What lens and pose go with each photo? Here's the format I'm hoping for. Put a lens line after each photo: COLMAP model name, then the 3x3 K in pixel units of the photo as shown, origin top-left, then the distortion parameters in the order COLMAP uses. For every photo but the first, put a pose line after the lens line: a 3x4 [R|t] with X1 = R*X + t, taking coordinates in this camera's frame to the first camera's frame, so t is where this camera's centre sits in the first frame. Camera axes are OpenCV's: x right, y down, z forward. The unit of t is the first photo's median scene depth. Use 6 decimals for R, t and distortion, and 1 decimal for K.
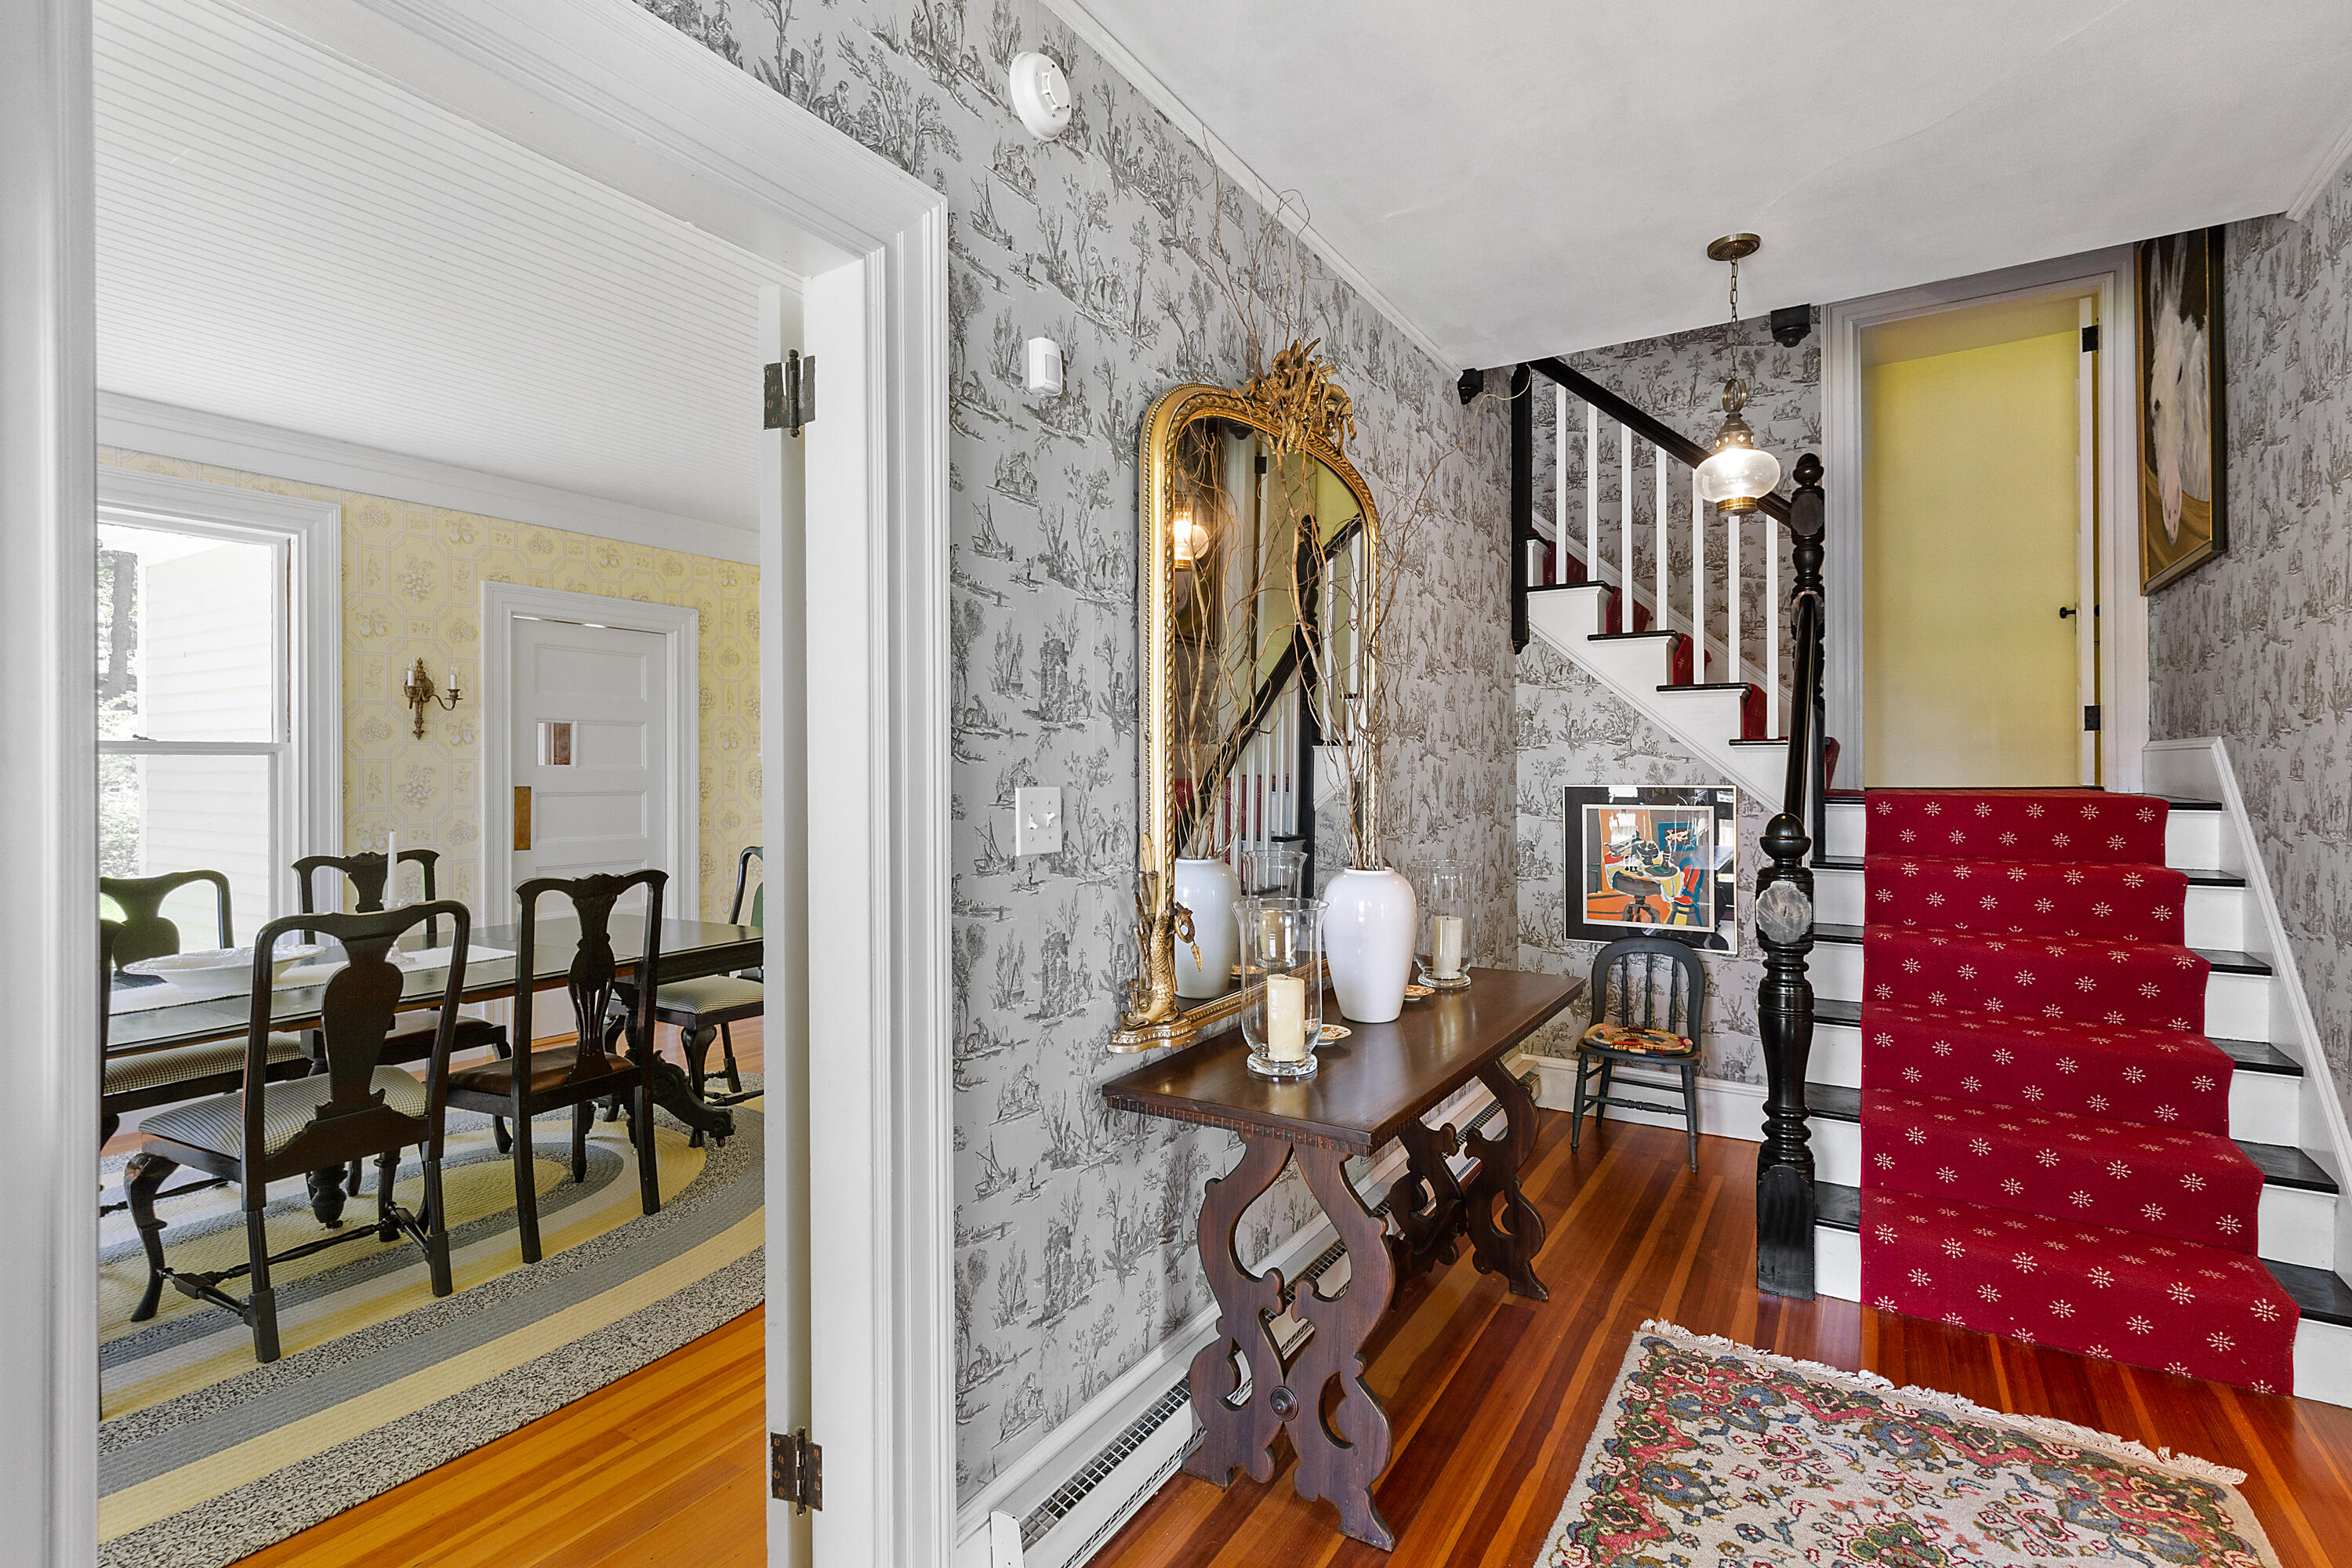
lens RADIAL K [[1097.0, 0, 1170.9], [0, 1097.0, 771.5], [0, 0, 1]] dist [0.000958, 0.000001]
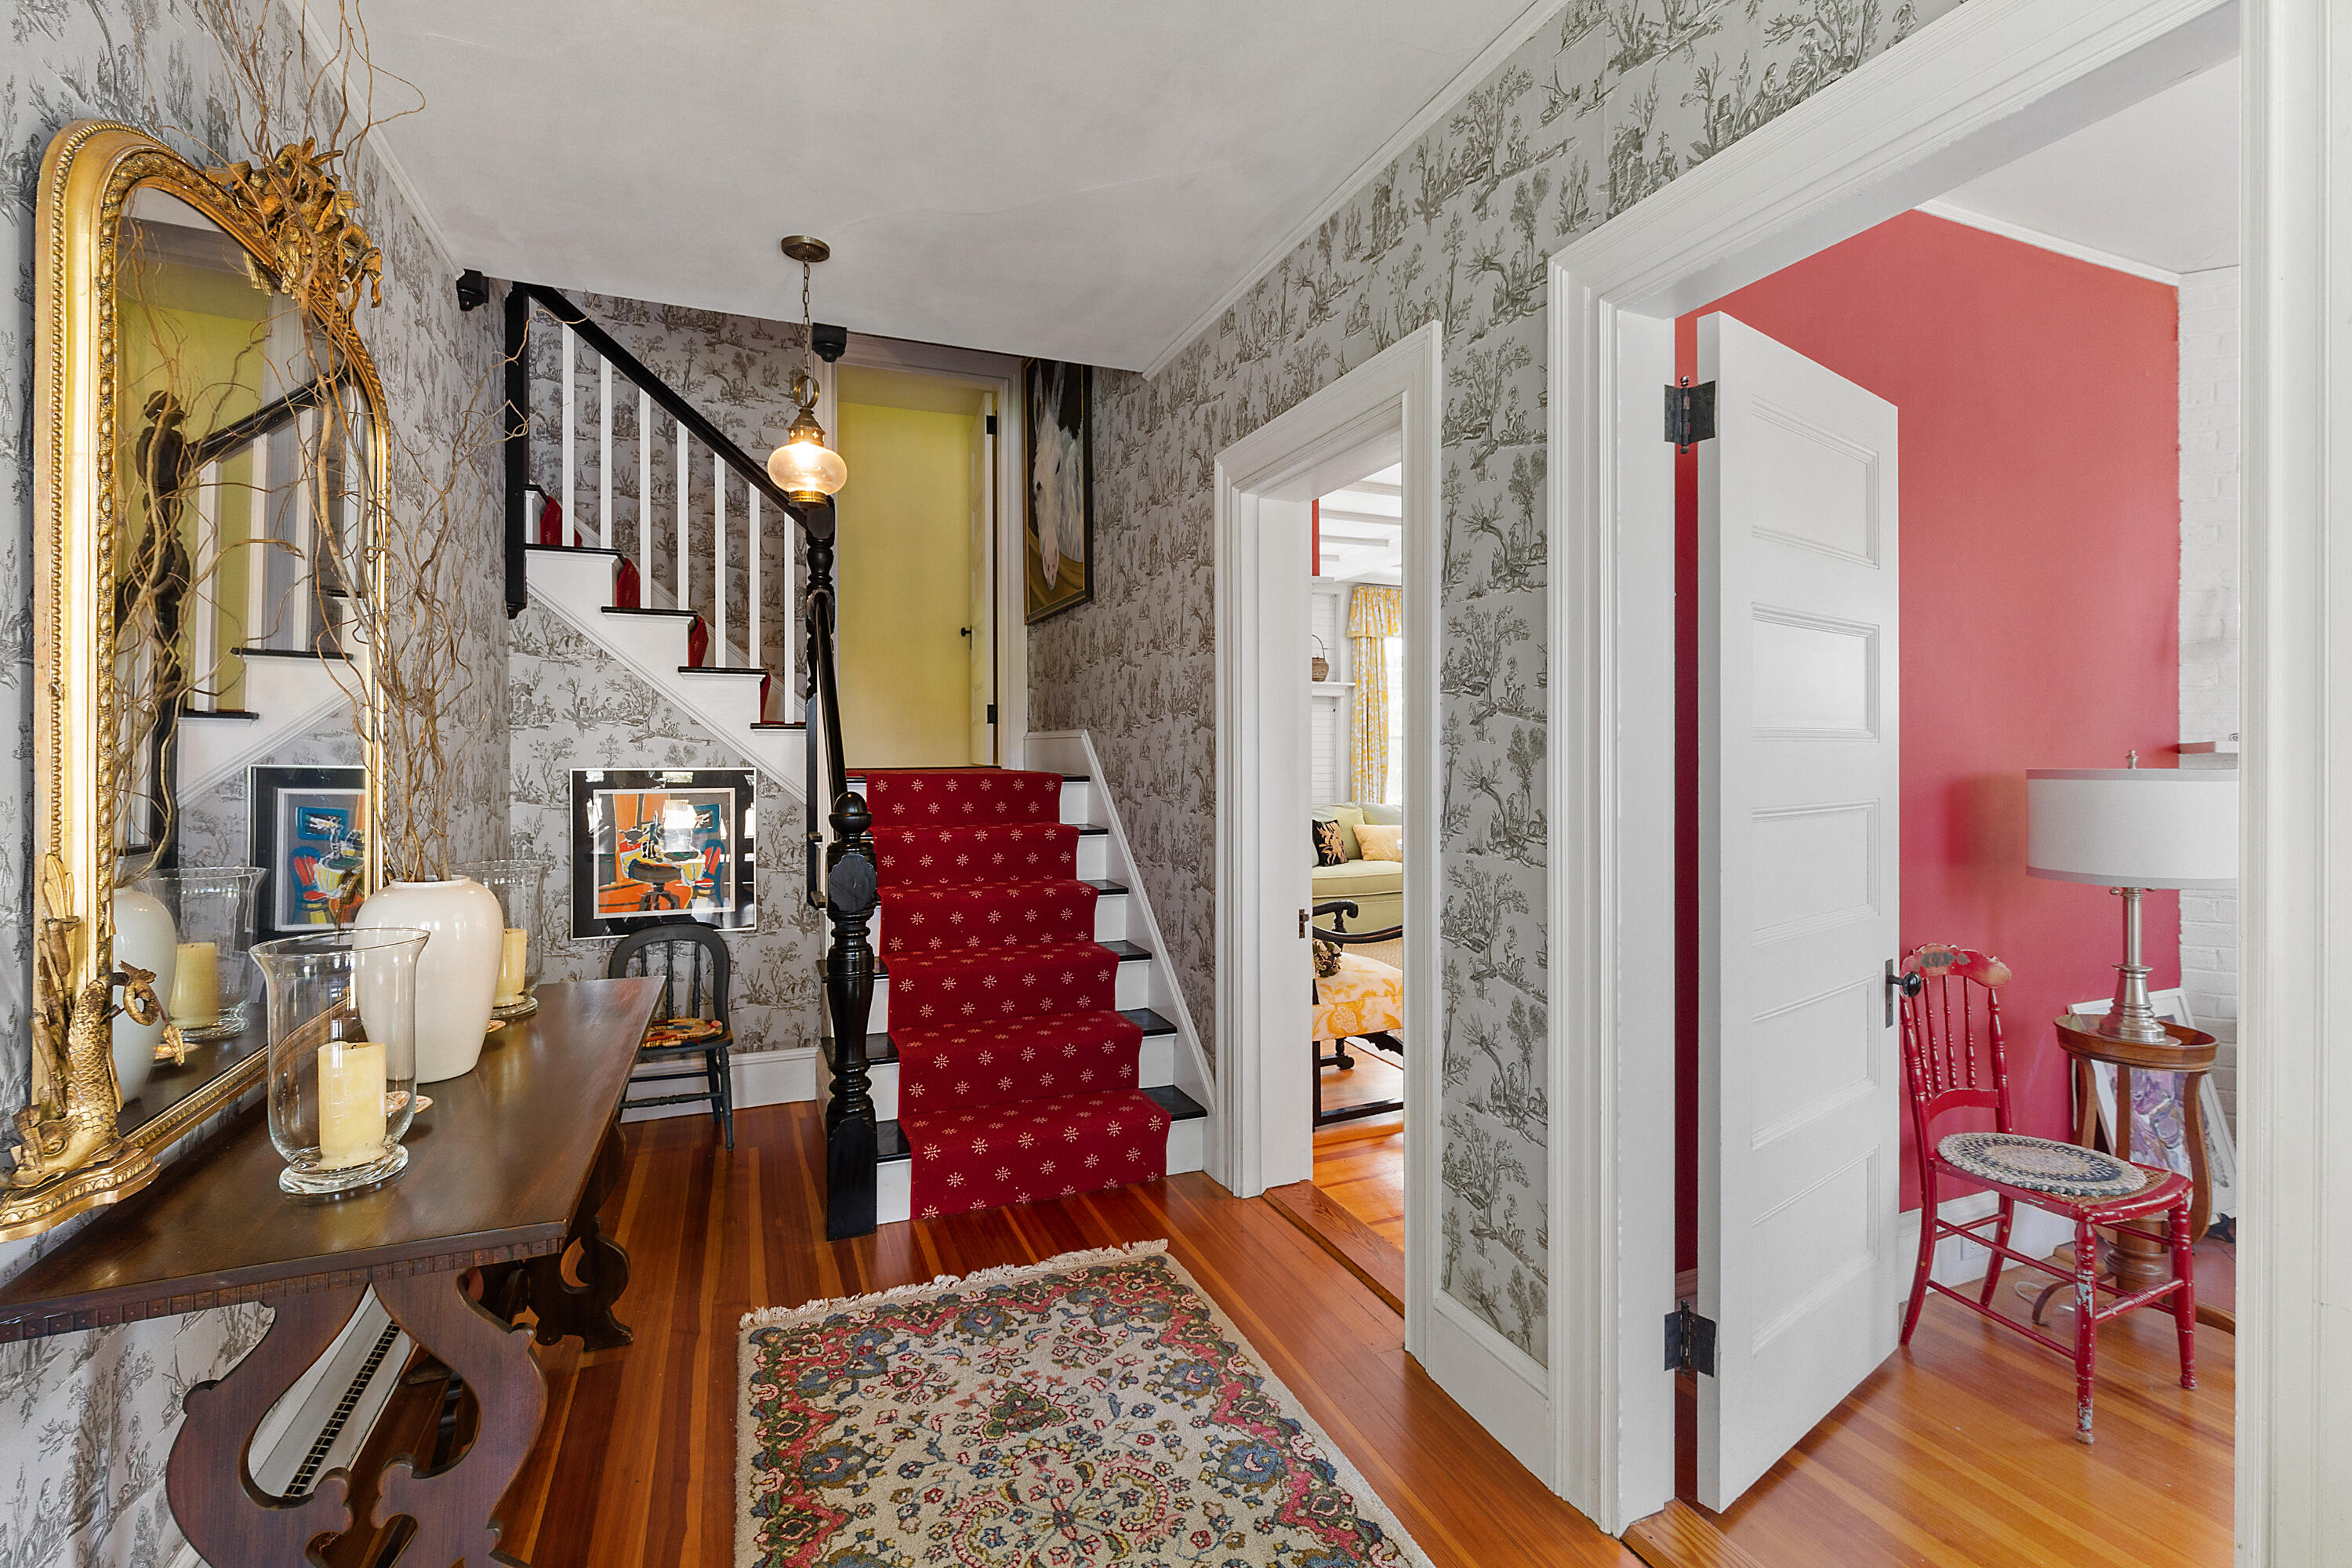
lens RADIAL K [[1058.3, 0, 1181.6], [0, 1058.3, 756.8], [0, 0, 1]] dist [-0.000062, -0.000342]
pose [[0.573413, -0.000723, 0.819266, -0.112583], [0.000265, 1.000000, 0.000697, 0.003150], [-0.819266, -0.000182, 0.573413, 0.141784]]
